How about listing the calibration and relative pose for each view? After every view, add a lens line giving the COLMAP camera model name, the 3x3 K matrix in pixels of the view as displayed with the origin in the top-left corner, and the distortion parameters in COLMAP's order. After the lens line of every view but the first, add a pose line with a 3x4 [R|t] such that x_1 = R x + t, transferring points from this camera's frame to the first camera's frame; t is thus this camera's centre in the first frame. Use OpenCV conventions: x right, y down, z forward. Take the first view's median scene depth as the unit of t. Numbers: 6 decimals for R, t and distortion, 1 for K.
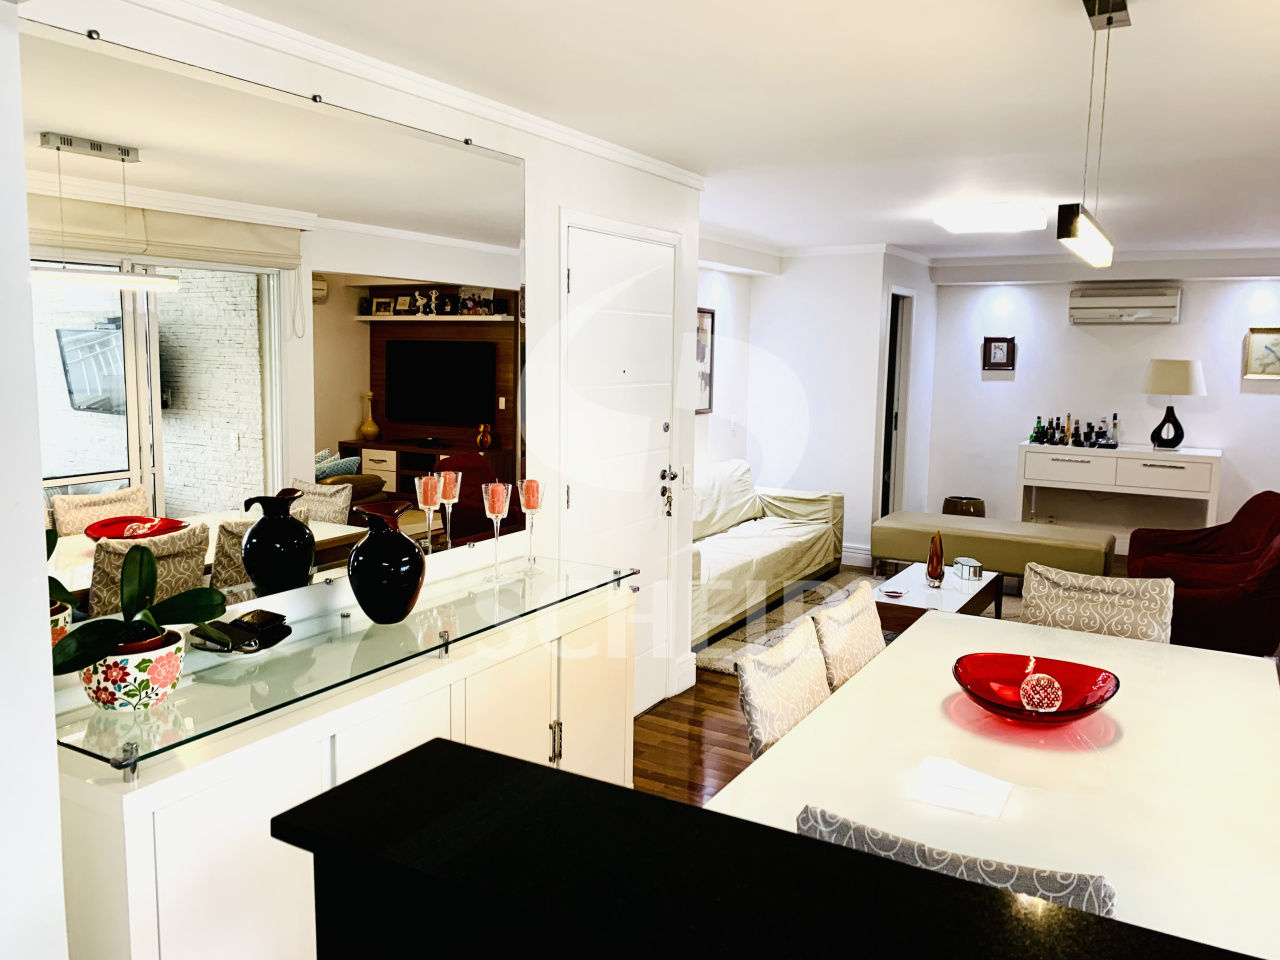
lens RADIAL K [[981.1, 0, 634.2], [0, 981.1, 476.3], [0, 0, 1]] dist [0.025014, -0.020786]
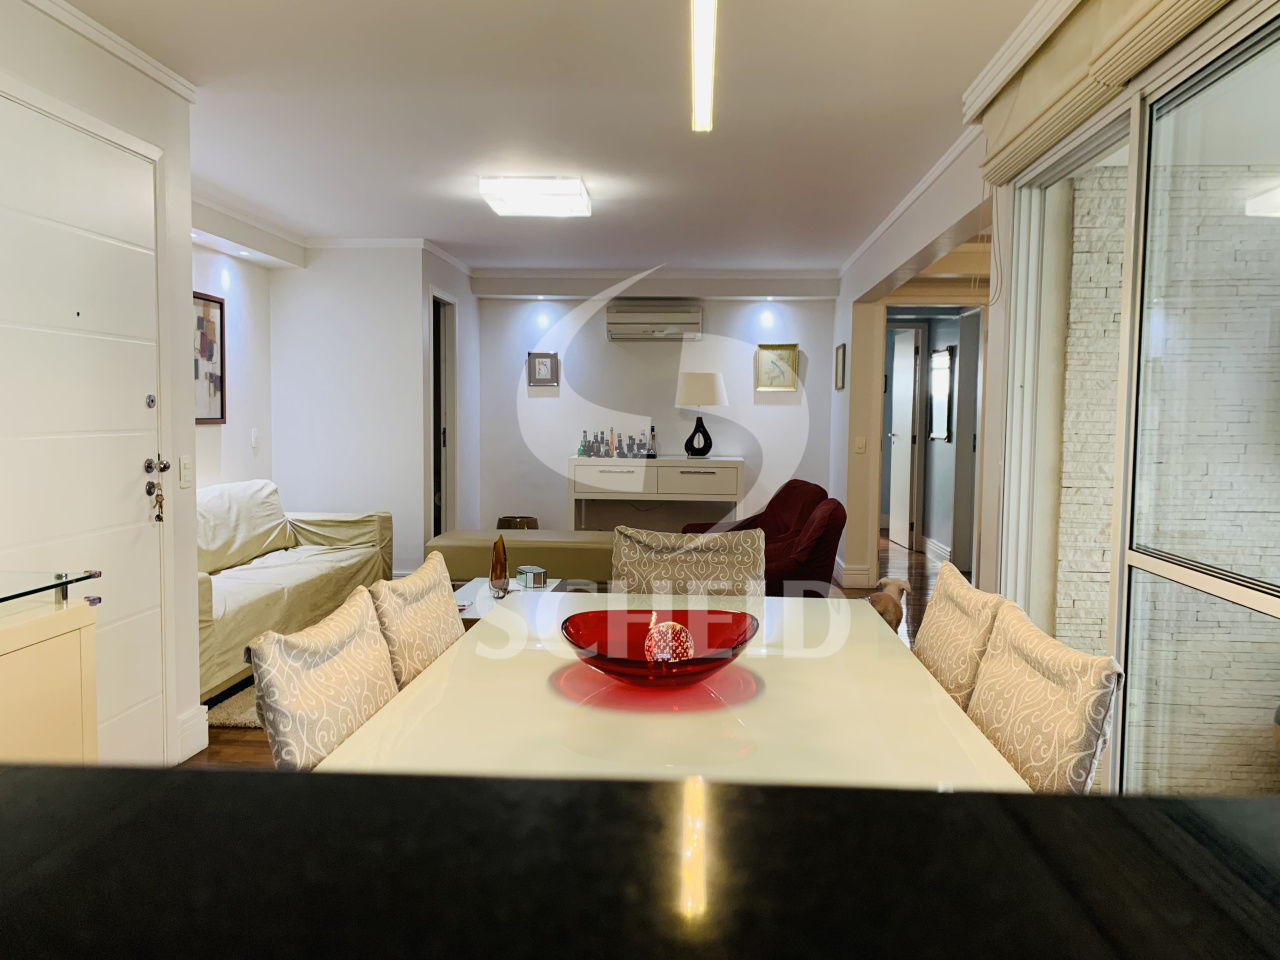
lens RADIAL K [[981.1, 0, 665.4], [0, 981.1, 474.2], [0, 0, 1]] dist [0.025014, -0.020786]
pose [[0.881704, -0.029357, 0.470888, 0.015398], [0.058180, 0.997210, -0.046769, 0.042191], [-0.468201, 0.068633, 0.880952, 0.105823]]
